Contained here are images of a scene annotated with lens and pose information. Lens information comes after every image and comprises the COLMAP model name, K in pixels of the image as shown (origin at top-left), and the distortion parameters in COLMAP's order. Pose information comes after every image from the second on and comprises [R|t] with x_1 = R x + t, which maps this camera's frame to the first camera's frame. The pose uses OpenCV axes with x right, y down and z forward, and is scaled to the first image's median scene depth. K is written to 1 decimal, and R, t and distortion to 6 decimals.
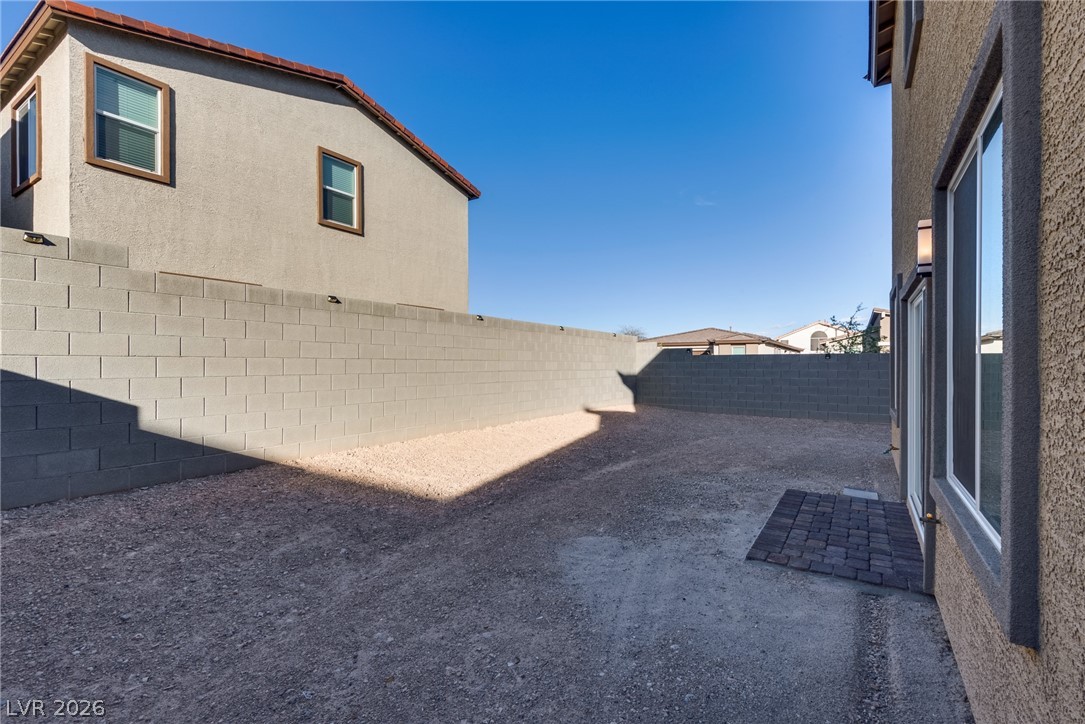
lens RADIAL K [[497.1, 0, 539.5], [0, 497.1, 363.6], [0, 0, 1]] dist [0.021921, -0.010729]
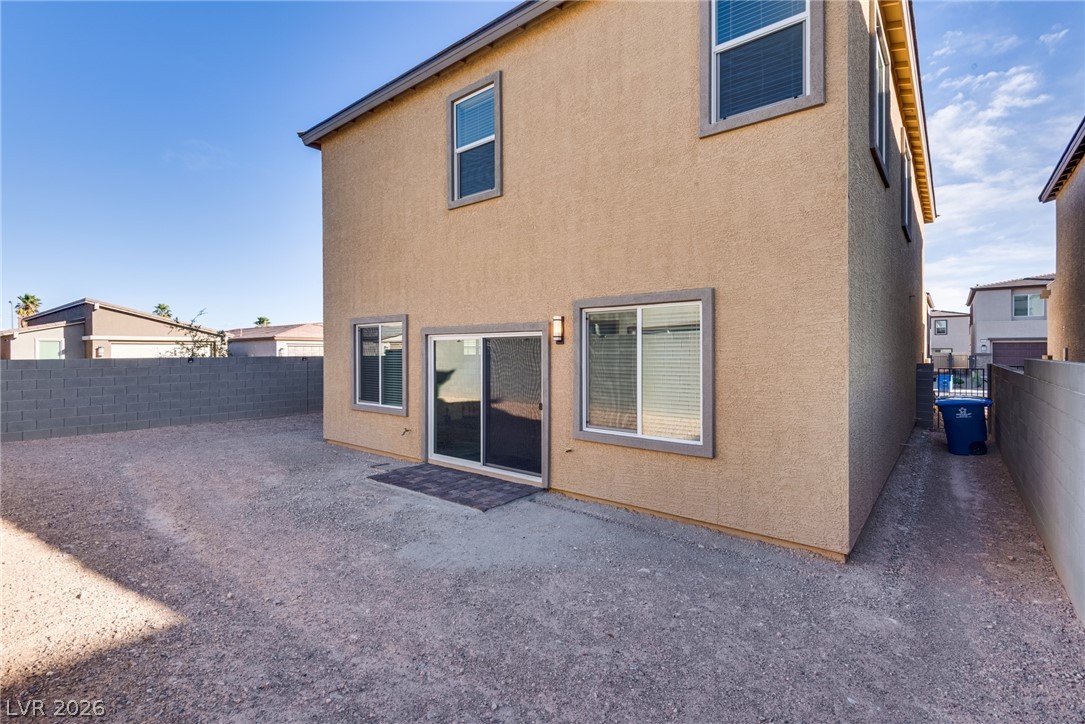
lens RADIAL K [[497.1, 0, 535.1], [0, 497.1, 347.6], [0, 0, 1]] dist [0.021921, -0.010729]
pose [[0.108308, 0.004213, 0.994108, -0.942571], [0.002715, 0.999986, -0.004534, -0.091729], [-0.994114, 0.003190, 0.108295, 0.582401]]
